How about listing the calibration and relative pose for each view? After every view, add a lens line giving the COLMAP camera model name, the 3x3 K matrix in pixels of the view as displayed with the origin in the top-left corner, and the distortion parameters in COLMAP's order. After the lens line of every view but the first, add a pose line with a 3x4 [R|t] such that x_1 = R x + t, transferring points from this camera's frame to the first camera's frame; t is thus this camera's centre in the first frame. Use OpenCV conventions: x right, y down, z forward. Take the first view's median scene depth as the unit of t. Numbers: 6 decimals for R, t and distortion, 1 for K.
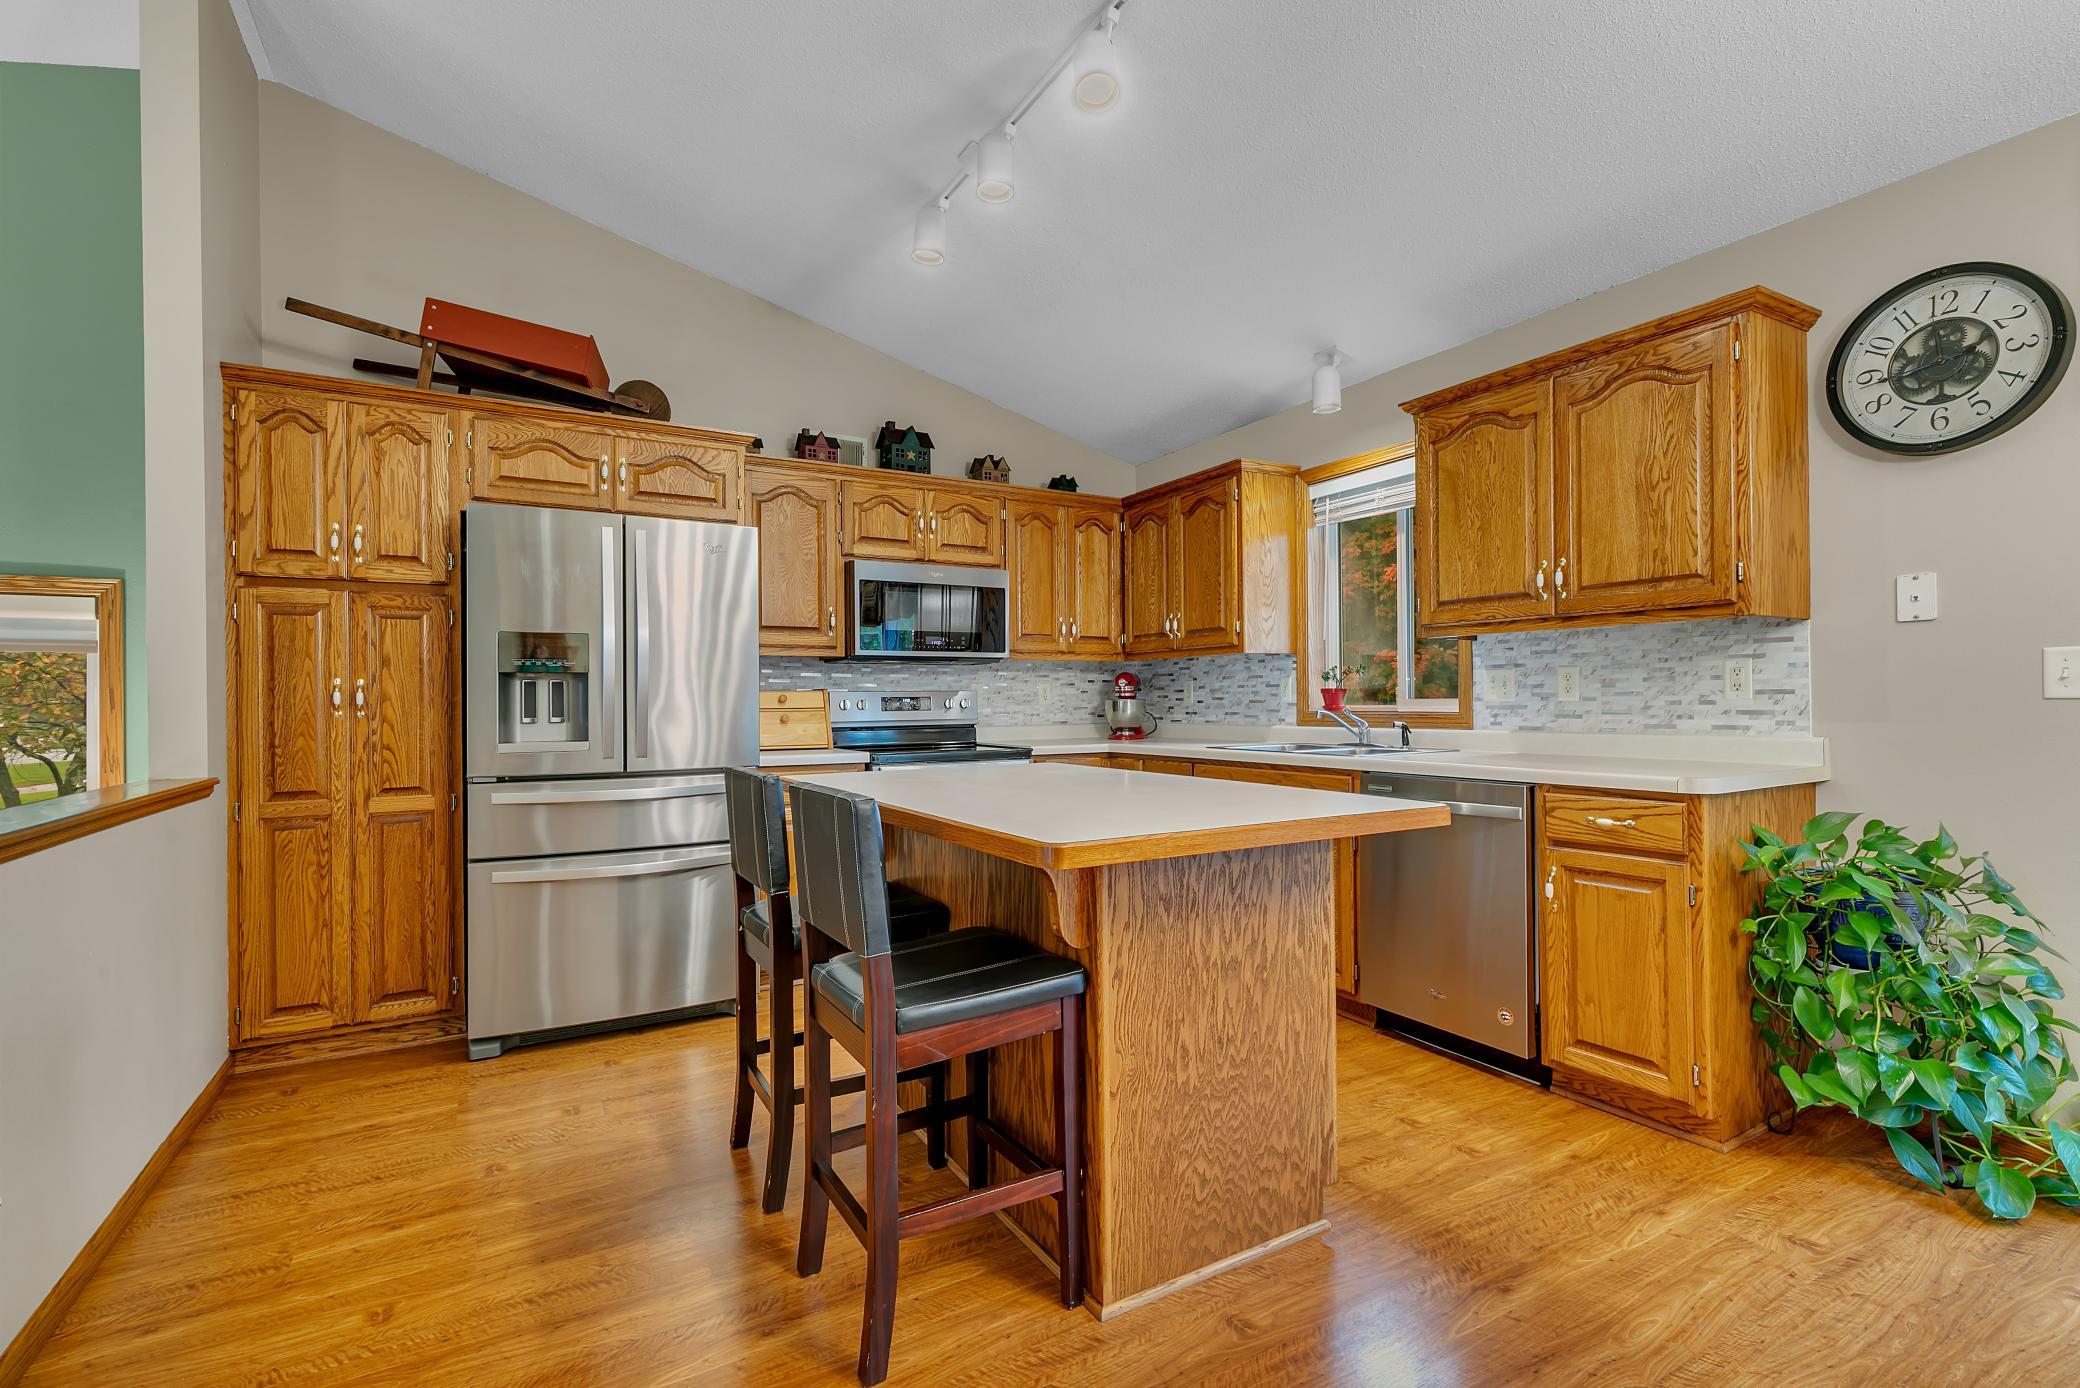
lens RADIAL K [[947.6, 0, 1047.5], [0, 947.6, 689.7], [0, 0, 1]] dist [0.008892, -0.000374]
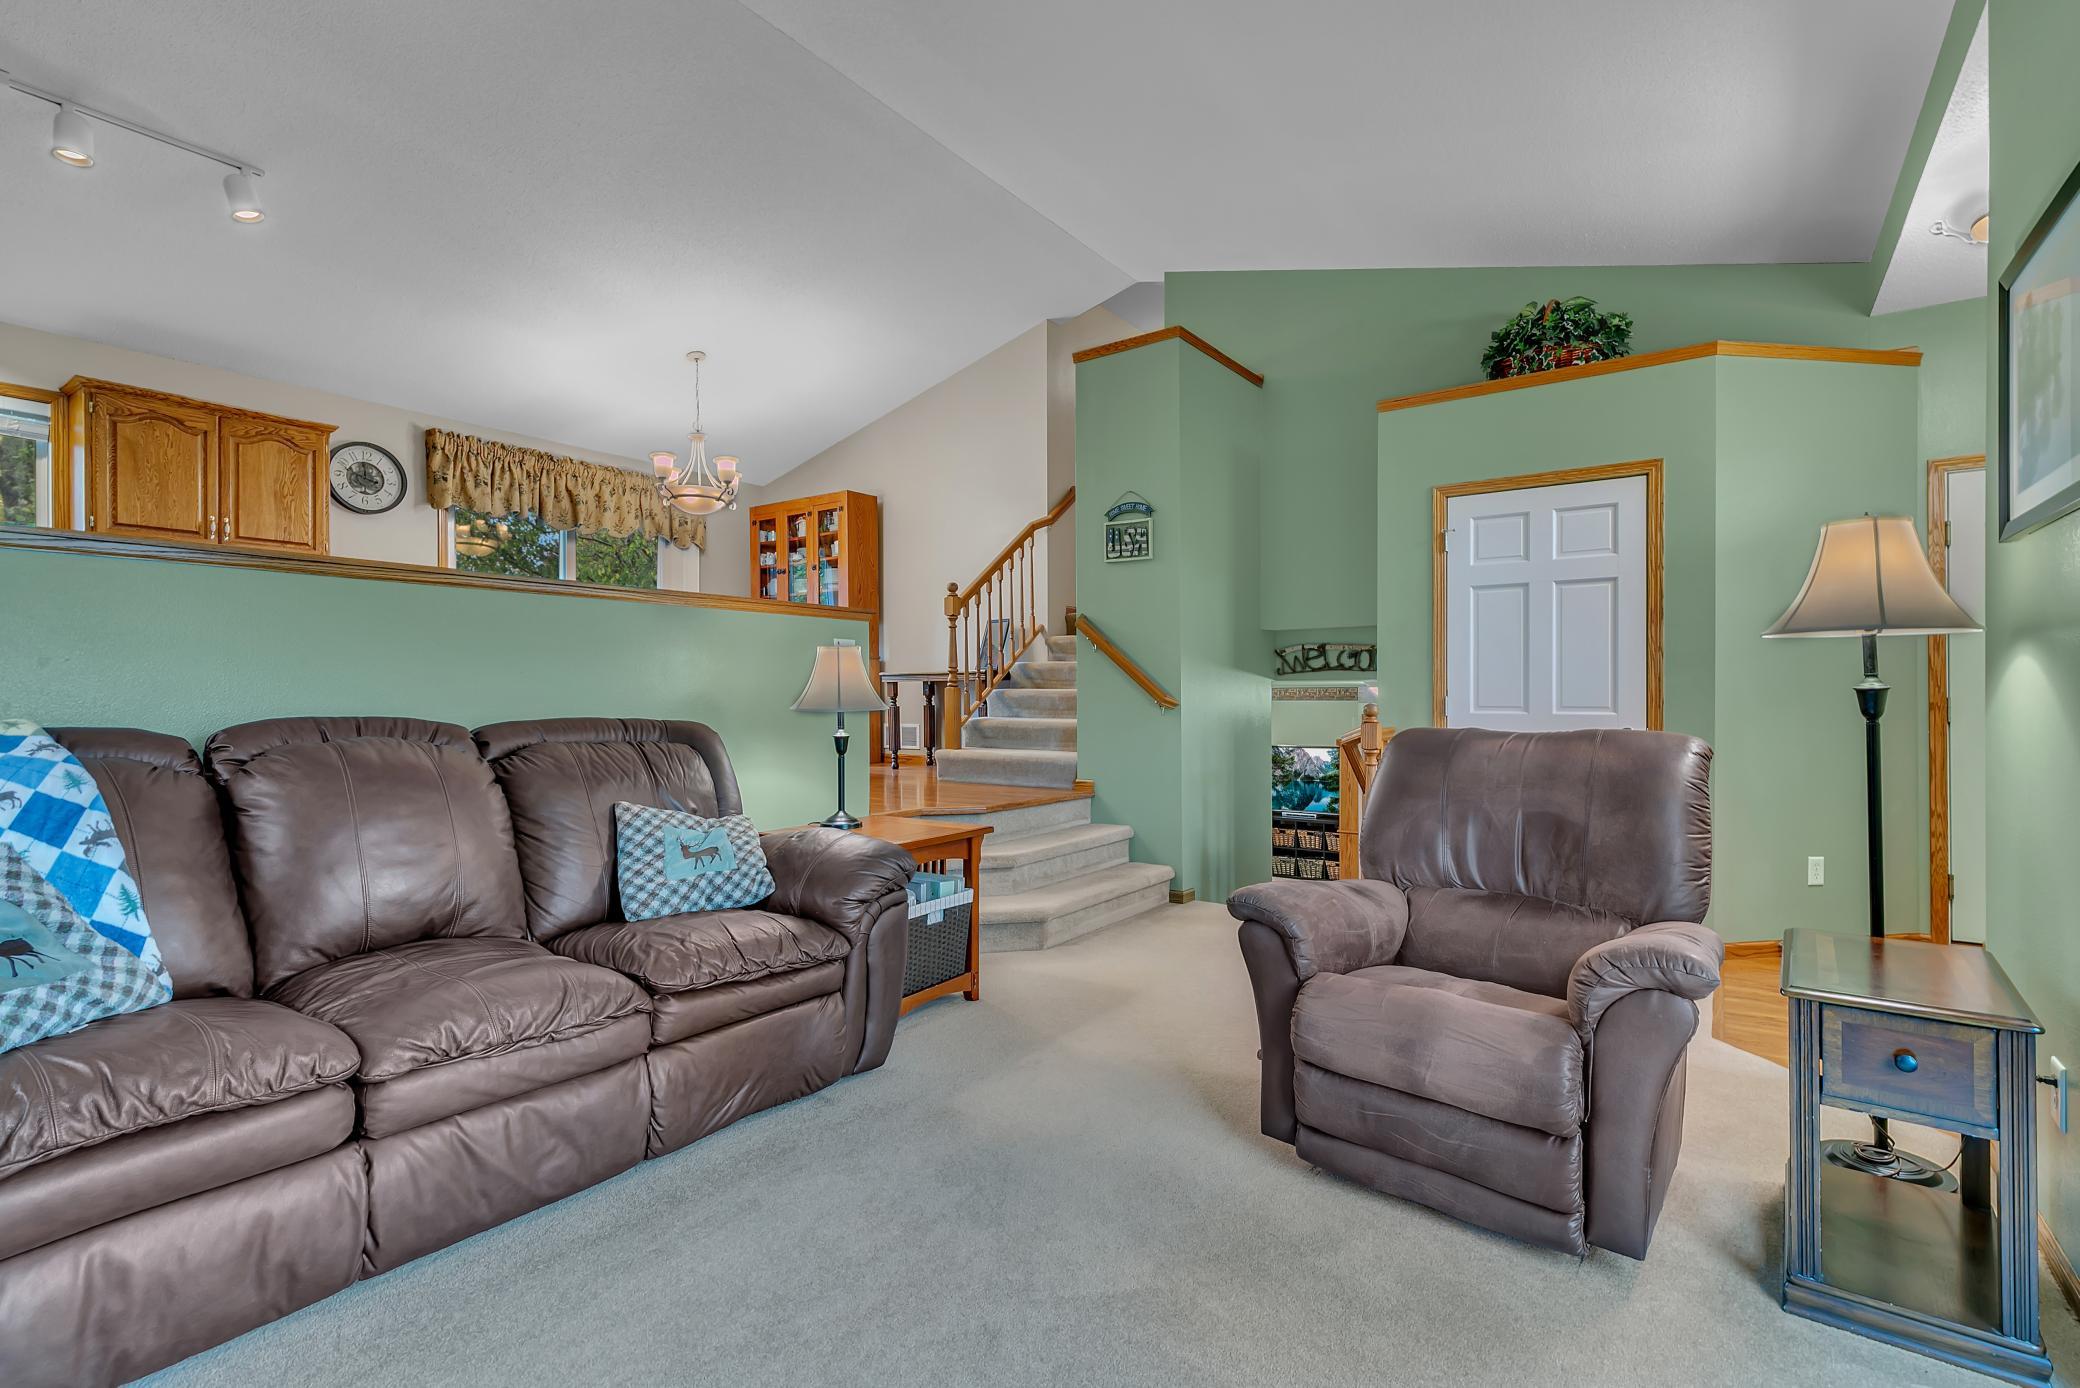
lens RADIAL K [[947.6, 0, 1047.5], [0, 947.6, 689.7], [0, 0, 1]] dist [0.008892, -0.000374]
pose [[-0.406450, 0.015743, 0.913538, -1.782032], [-0.005037, 0.999798, -0.019470, 0.221189], [-0.913659, -0.012515, -0.406288, 0.298168]]
